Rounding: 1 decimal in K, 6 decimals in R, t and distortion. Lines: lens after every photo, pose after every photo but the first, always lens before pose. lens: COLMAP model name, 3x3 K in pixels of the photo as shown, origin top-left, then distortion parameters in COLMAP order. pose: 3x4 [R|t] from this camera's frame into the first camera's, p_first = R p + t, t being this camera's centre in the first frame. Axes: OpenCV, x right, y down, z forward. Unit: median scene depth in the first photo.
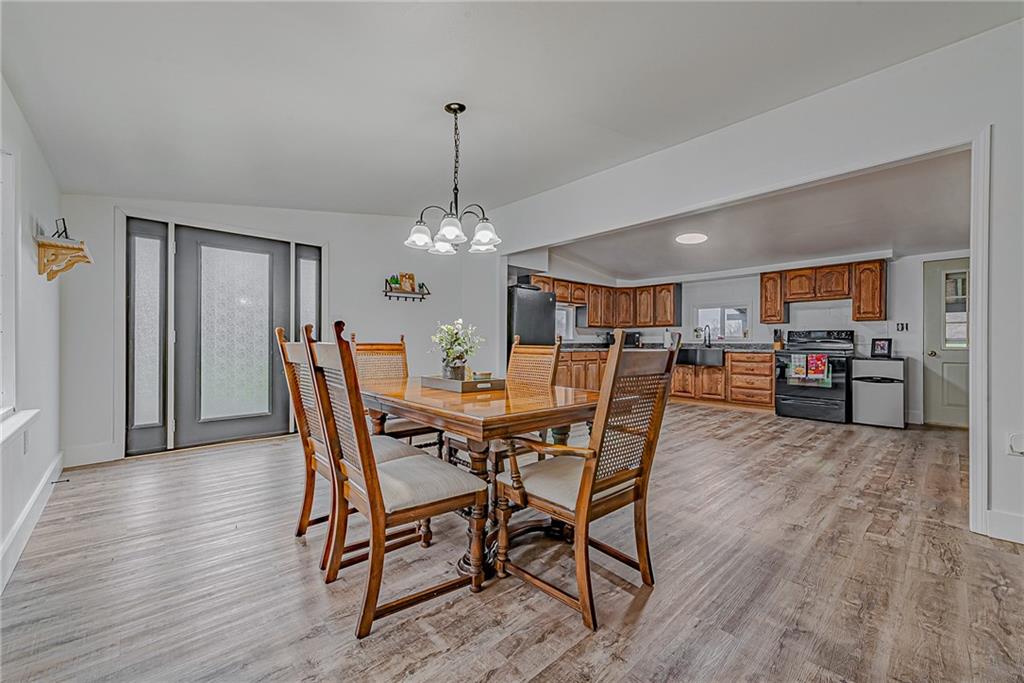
lens RADIAL K [[405.6, 0, 513.9], [0, 405.6, 343.7], [0, 0, 1]] dist [0.018106, -0.005386]
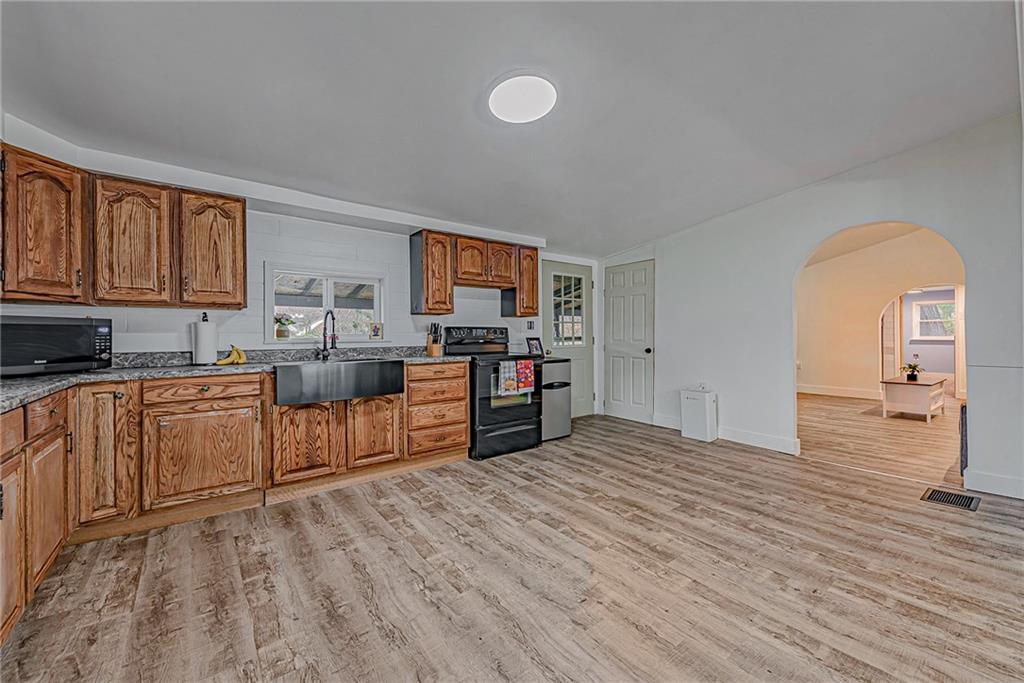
lens RADIAL K [[405.6, 0, 518.3], [0, 405.6, 335.7], [0, 0, 1]] dist [0.018106, -0.005386]
pose [[0.075981, -0.002092, 0.997107, 0.020616], [0.012945, 0.999916, 0.001111, -0.016178], [-0.997025, 0.012823, 0.076002, 0.864647]]
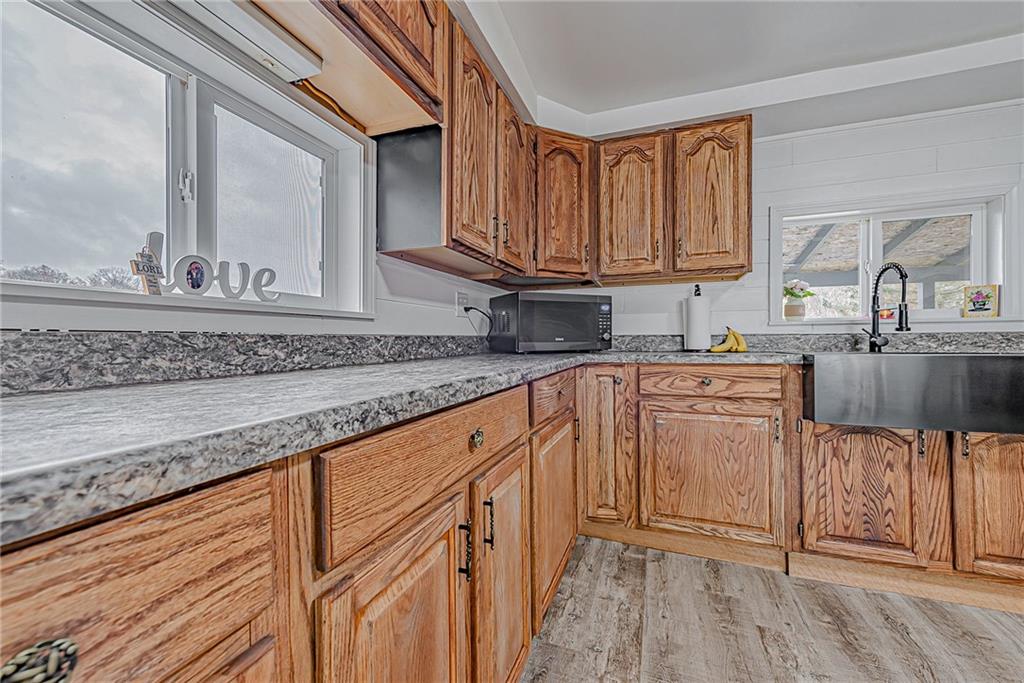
lens RADIAL K [[405.6, 0, 517.3], [0, 405.6, 340.5], [0, 0, 1]] dist [0.018106, -0.005386]
pose [[0.884908, -0.008336, 0.465690, 0.153257], [0.011533, 0.999925, -0.004016, 0.003612], [-0.465622, 0.008924, 0.884939, 1.017296]]
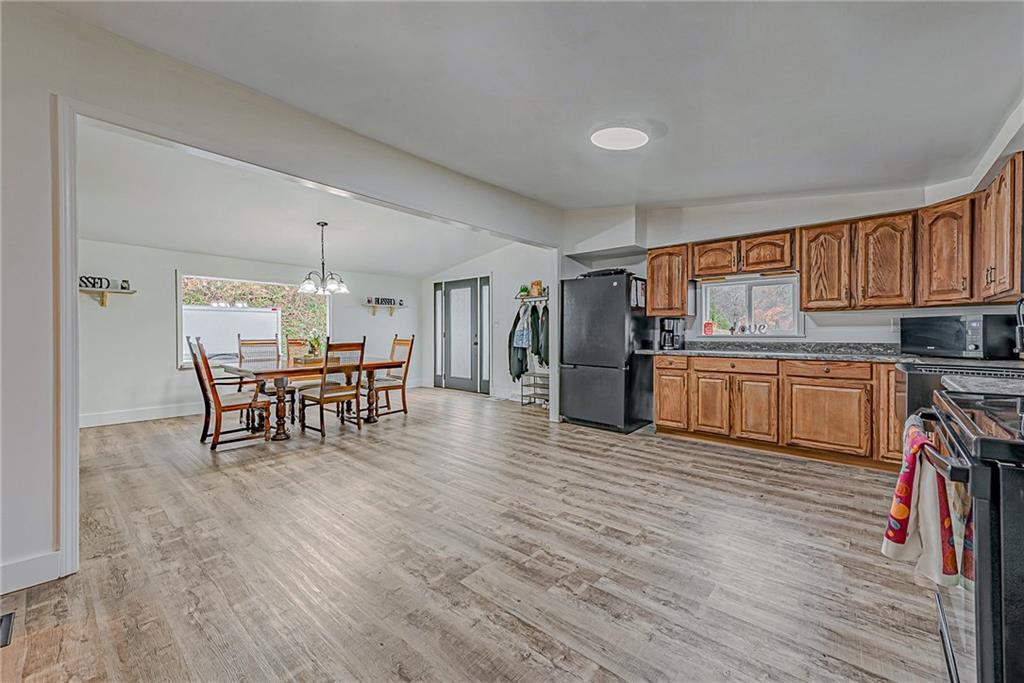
lens RADIAL K [[405.6, 0, 512.4], [0, 405.6, 334.9], [0, 0, 1]] dist [0.018106, -0.005386]
pose [[0.099700, 0.000976, -0.995017, 0.820211], [-0.002747, 0.999996, 0.000705, -0.013797], [0.995014, 0.002663, 0.099703, 0.725479]]
